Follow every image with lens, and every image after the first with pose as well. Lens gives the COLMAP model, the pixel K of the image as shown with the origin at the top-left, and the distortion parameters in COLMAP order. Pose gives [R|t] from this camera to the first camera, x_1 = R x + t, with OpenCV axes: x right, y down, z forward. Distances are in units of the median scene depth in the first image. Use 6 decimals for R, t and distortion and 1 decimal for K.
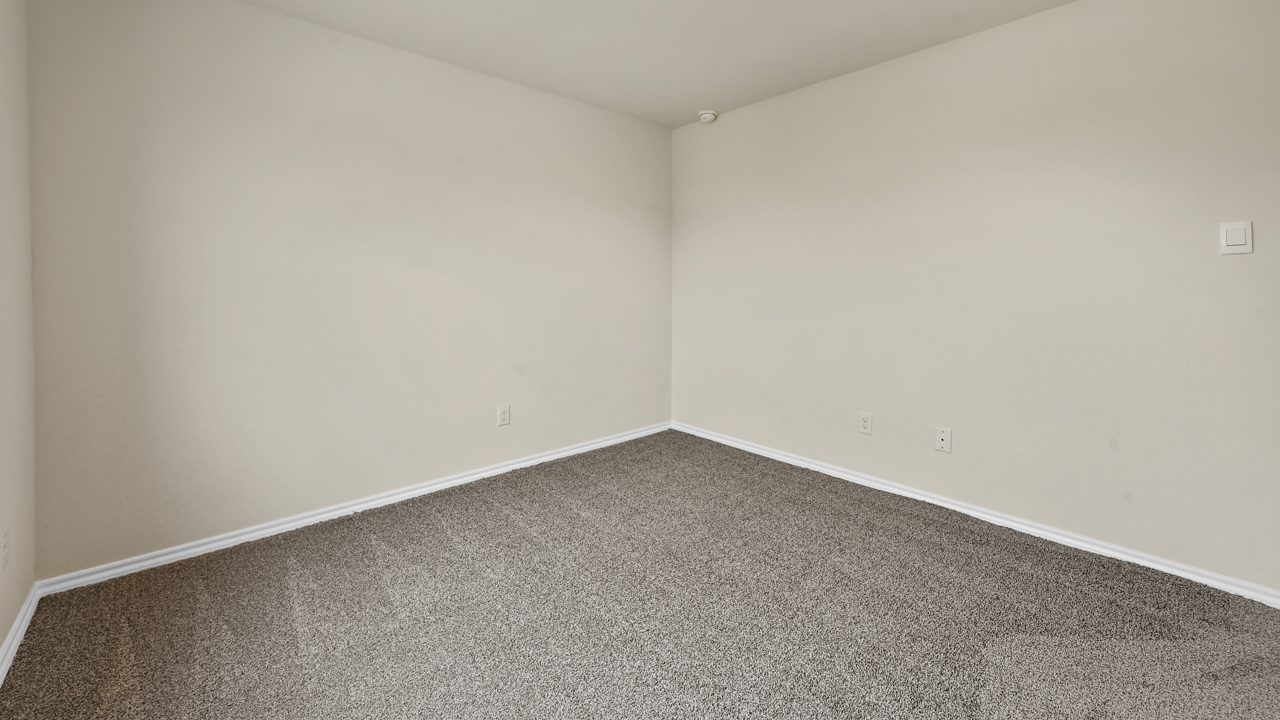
lens RADIAL K [[522.5, 0, 641.9], [0, 522.5, 357.8], [0, 0, 1]] dist [0.002640, 0.000189]
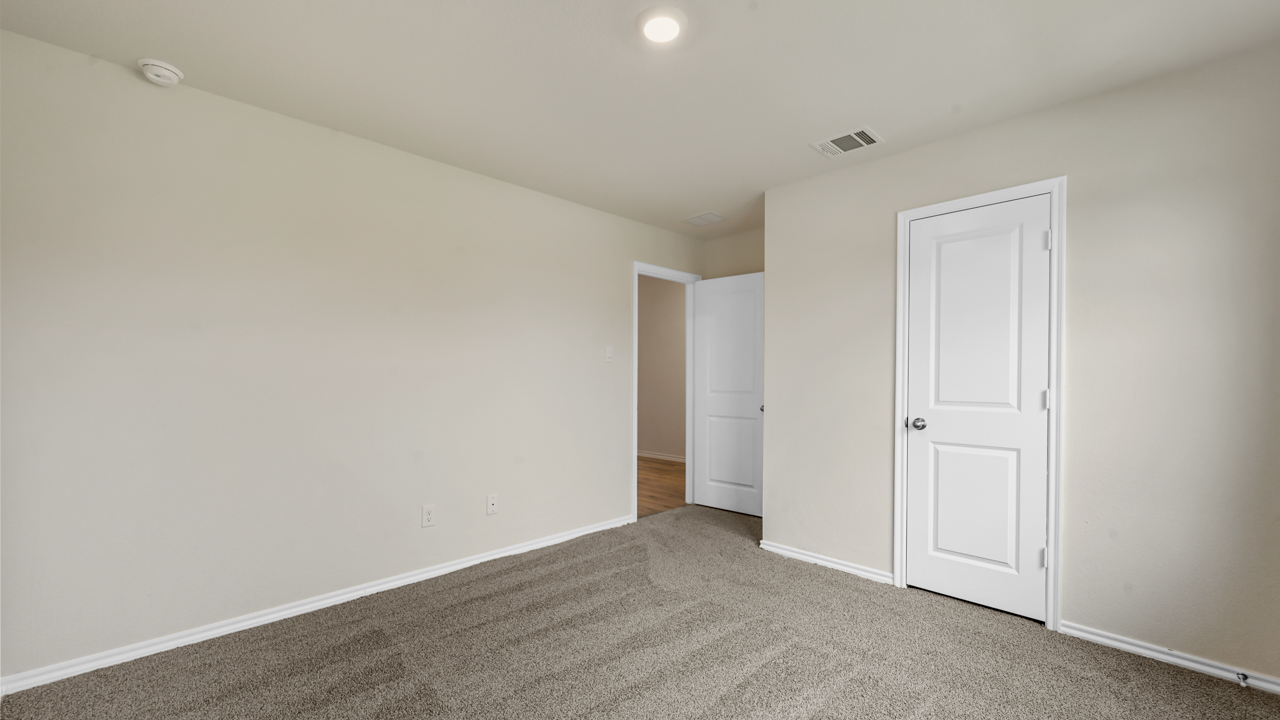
lens RADIAL K [[522.5, 0, 639.0], [0, 522.5, 362.2], [0, 0, 1]] dist [0.002640, 0.000189]
pose [[-0.083961, 0.024165, 0.996176, -0.636969], [0.126369, 0.991893, -0.013410, -0.107970], [-0.988424, 0.124760, -0.086334, 0.644072]]
